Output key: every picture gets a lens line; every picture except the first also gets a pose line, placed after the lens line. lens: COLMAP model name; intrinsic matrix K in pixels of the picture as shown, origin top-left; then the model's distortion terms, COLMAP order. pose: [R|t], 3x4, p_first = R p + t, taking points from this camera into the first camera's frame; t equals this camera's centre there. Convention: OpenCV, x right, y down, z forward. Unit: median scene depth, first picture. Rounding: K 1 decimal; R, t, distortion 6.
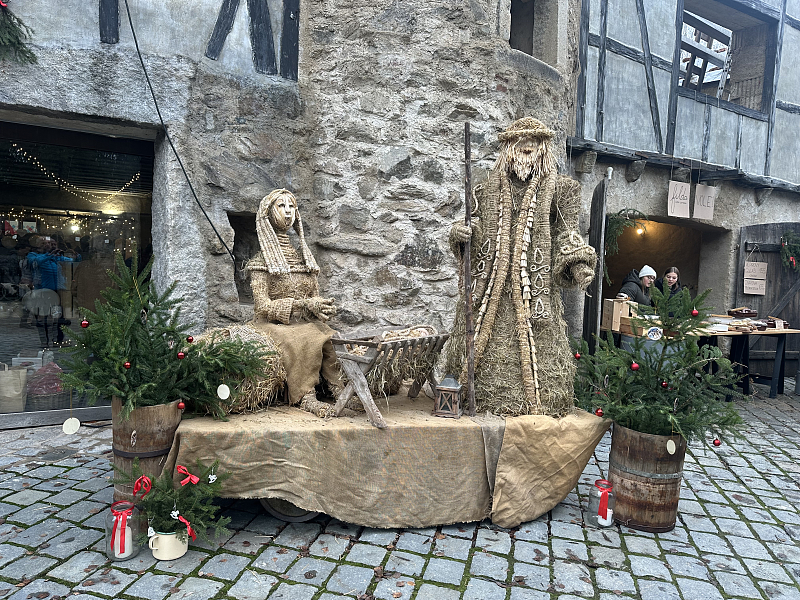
lens RADIAL K [[546.6, 0, 399.2], [0, 546.6, 303.5], [0, 0, 1]] dist [0.055732, -0.062818]
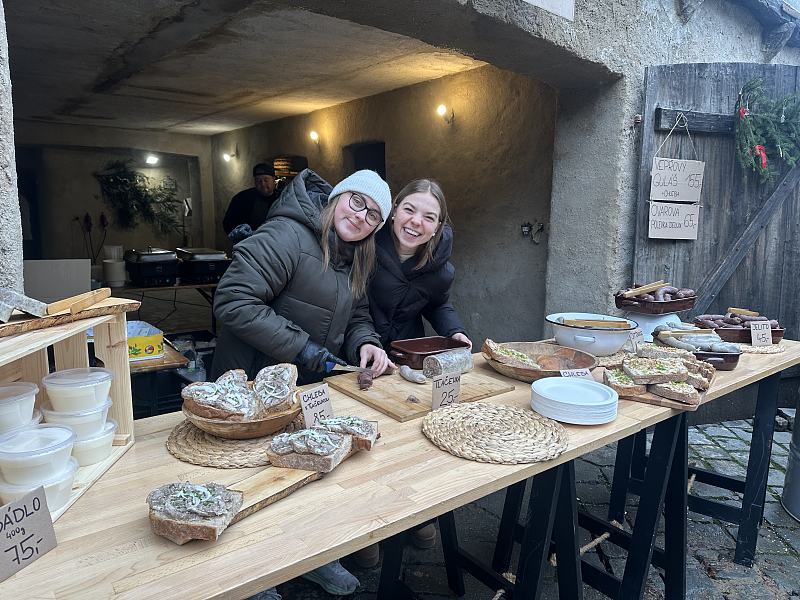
lens RADIAL K [[546.6, 0, 399.2], [0, 546.6, 303.5], [0, 0, 1]] dist [0.055732, -0.062818]
pose [[0.985702, -0.055799, 0.158993, 0.441518], [0.040958, 0.994621, 0.095140, -0.019781], [-0.163447, -0.087268, 0.982685, 0.742705]]
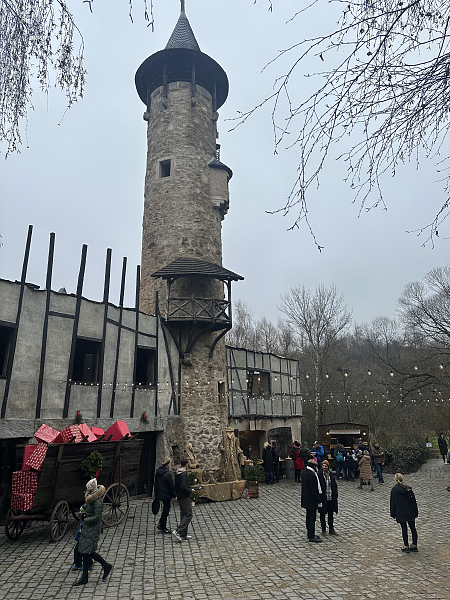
lens RADIAL K [[409.9, 0, 222.2], [0, 409.9, 284.8], [0, 0, 1]] dist [0.055732, -0.062818]
pose [[0.921781, 0.061682, 0.382772, -0.885341], [0.087395, 0.928798, -0.360134, -0.086568], [-0.377732, 0.365417, 0.850758, -1.801951]]
